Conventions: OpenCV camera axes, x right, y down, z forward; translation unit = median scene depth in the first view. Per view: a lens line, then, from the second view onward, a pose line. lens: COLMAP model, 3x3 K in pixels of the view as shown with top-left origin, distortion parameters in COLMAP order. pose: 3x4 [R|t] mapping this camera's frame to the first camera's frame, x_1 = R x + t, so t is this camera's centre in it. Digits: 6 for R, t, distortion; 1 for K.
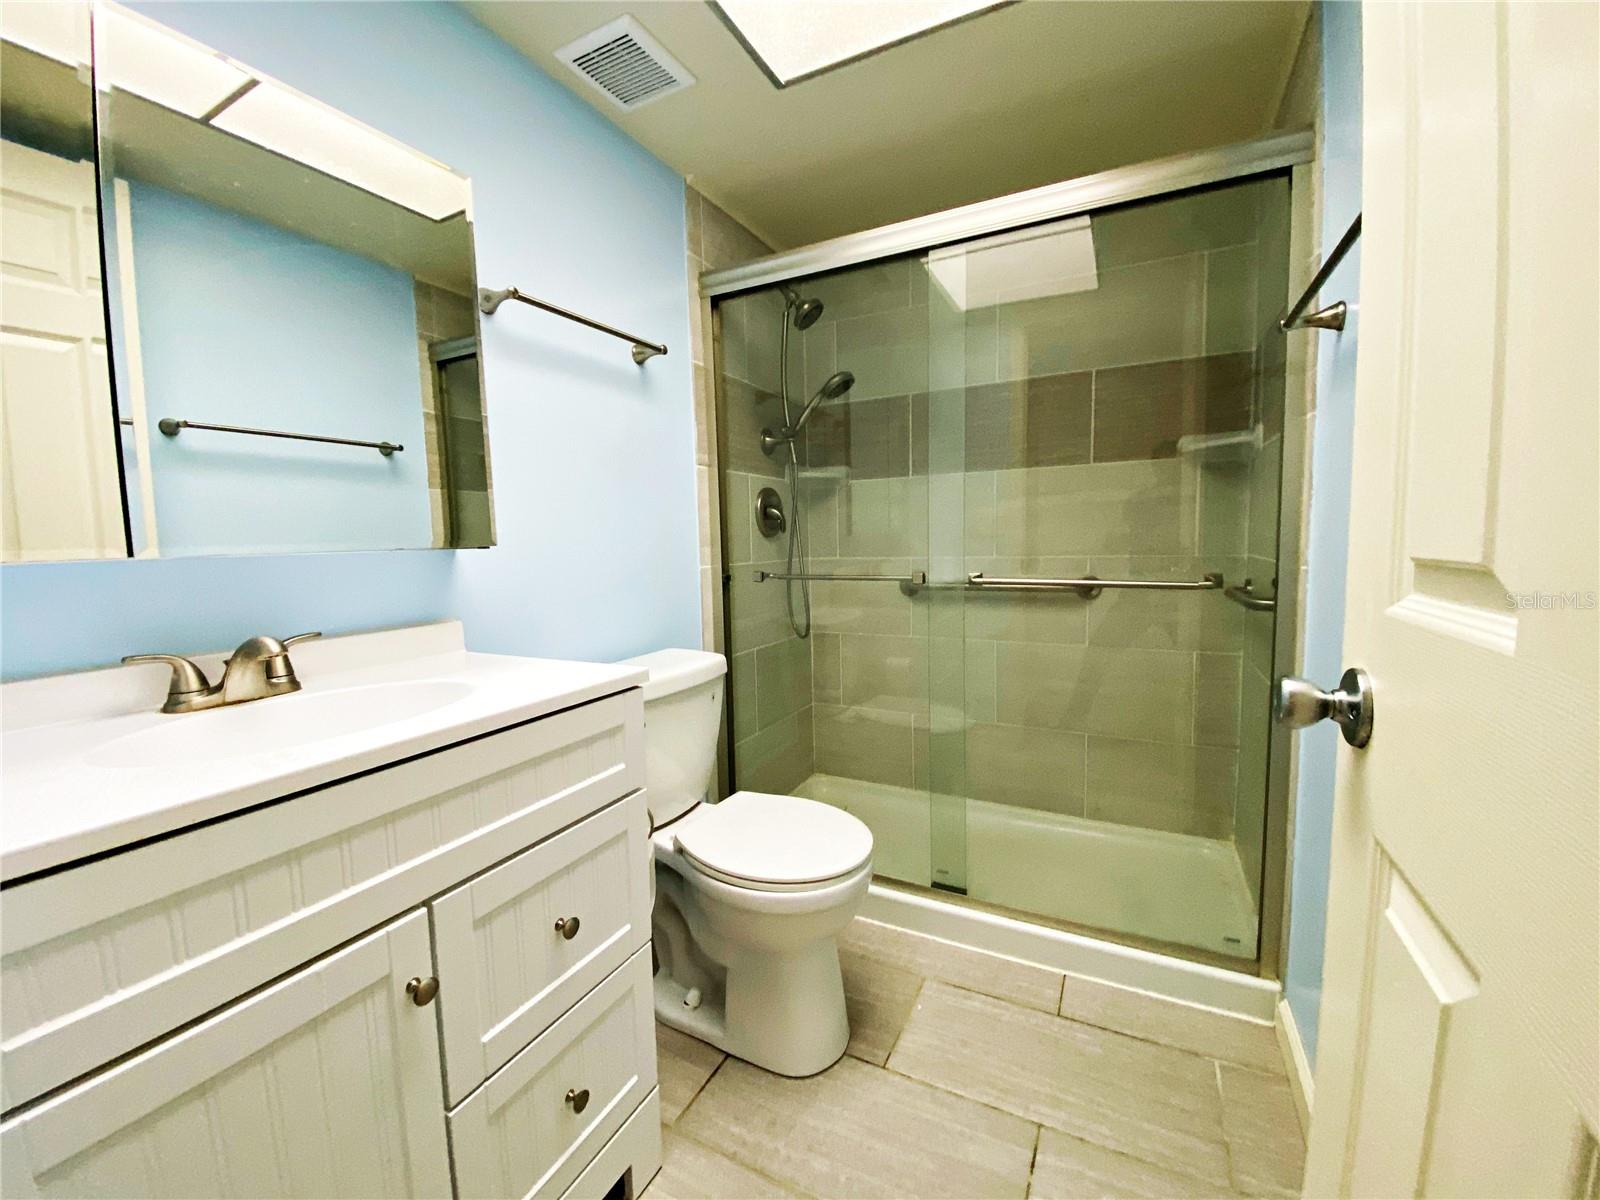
lens RADIAL K [[646.1, 0, 792.1], [0, 646.1, 595.7], [0, 0, 1]] dist [0.019166, -0.021005]
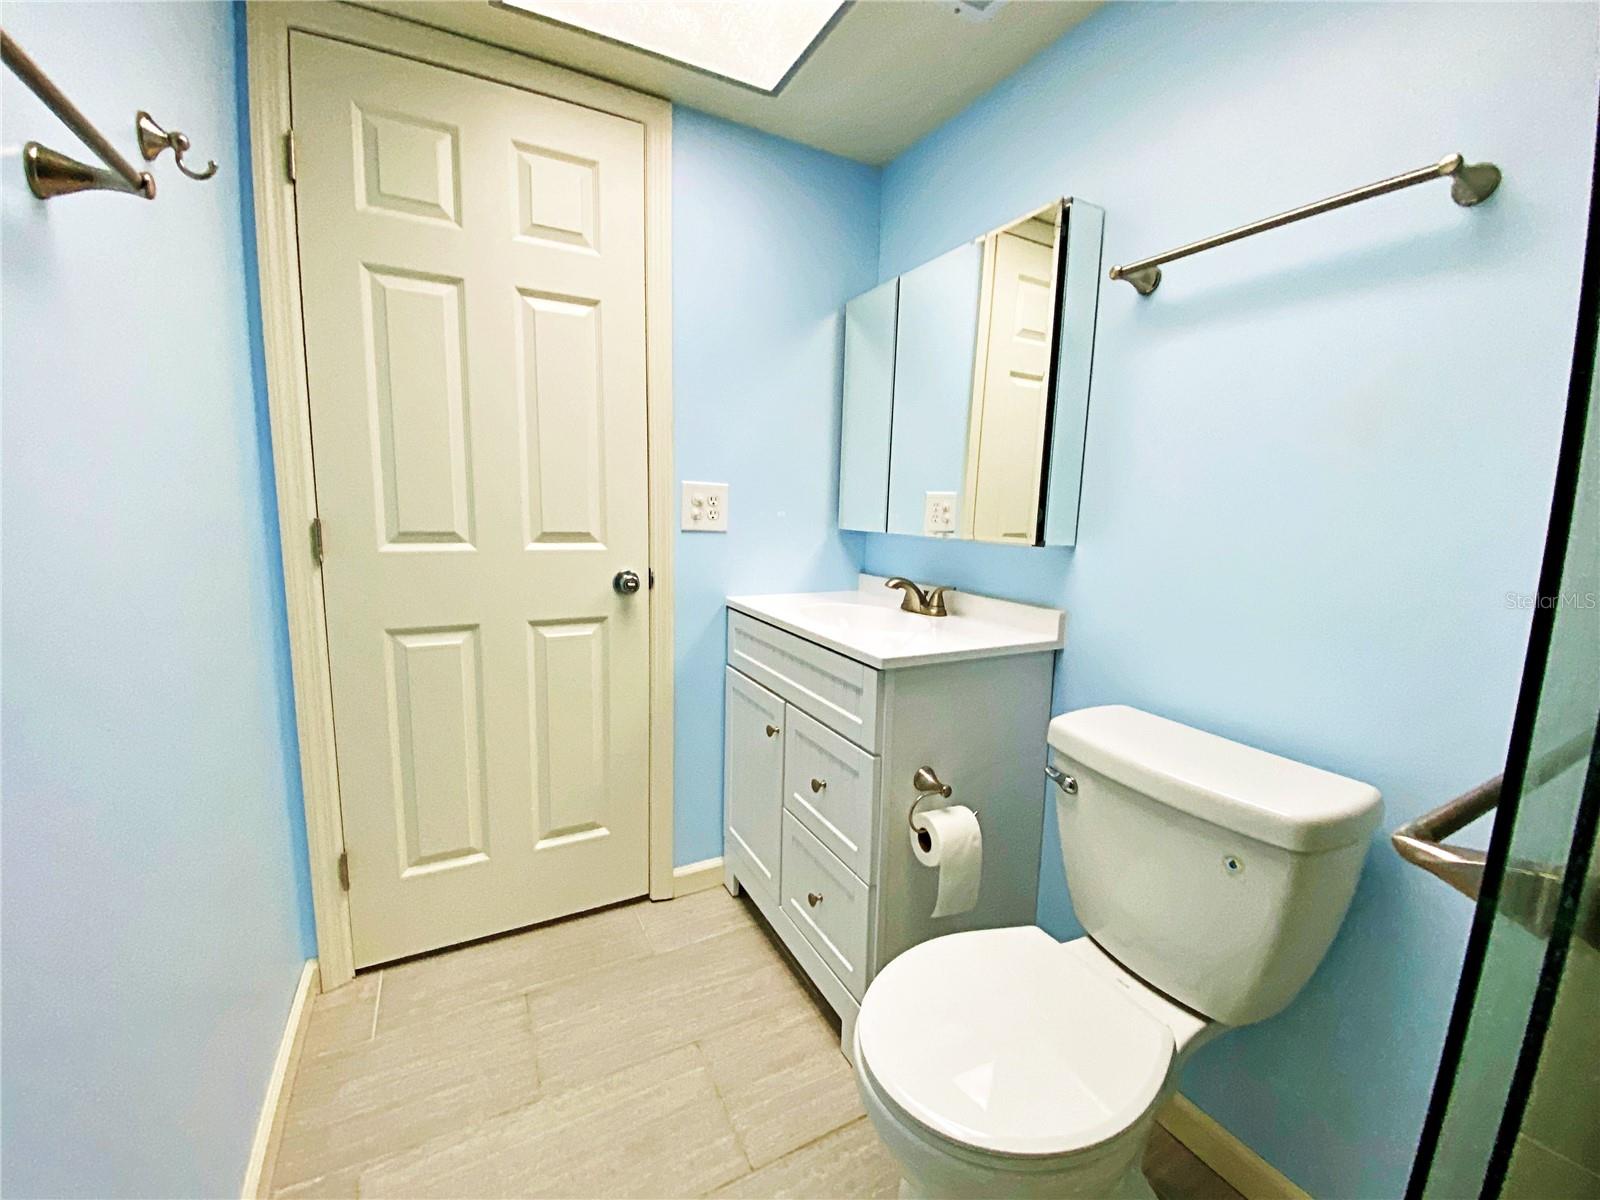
lens RADIAL K [[646.1, 0, 792.1], [0, 646.1, 595.7], [0, 0, 1]] dist [0.019166, -0.021005]
pose [[-0.574739, 0.122455, -0.809123, 0.876867], [-0.087795, 0.973807, 0.209742, -0.247332], [0.813614, 0.191584, -0.548934, 1.697108]]
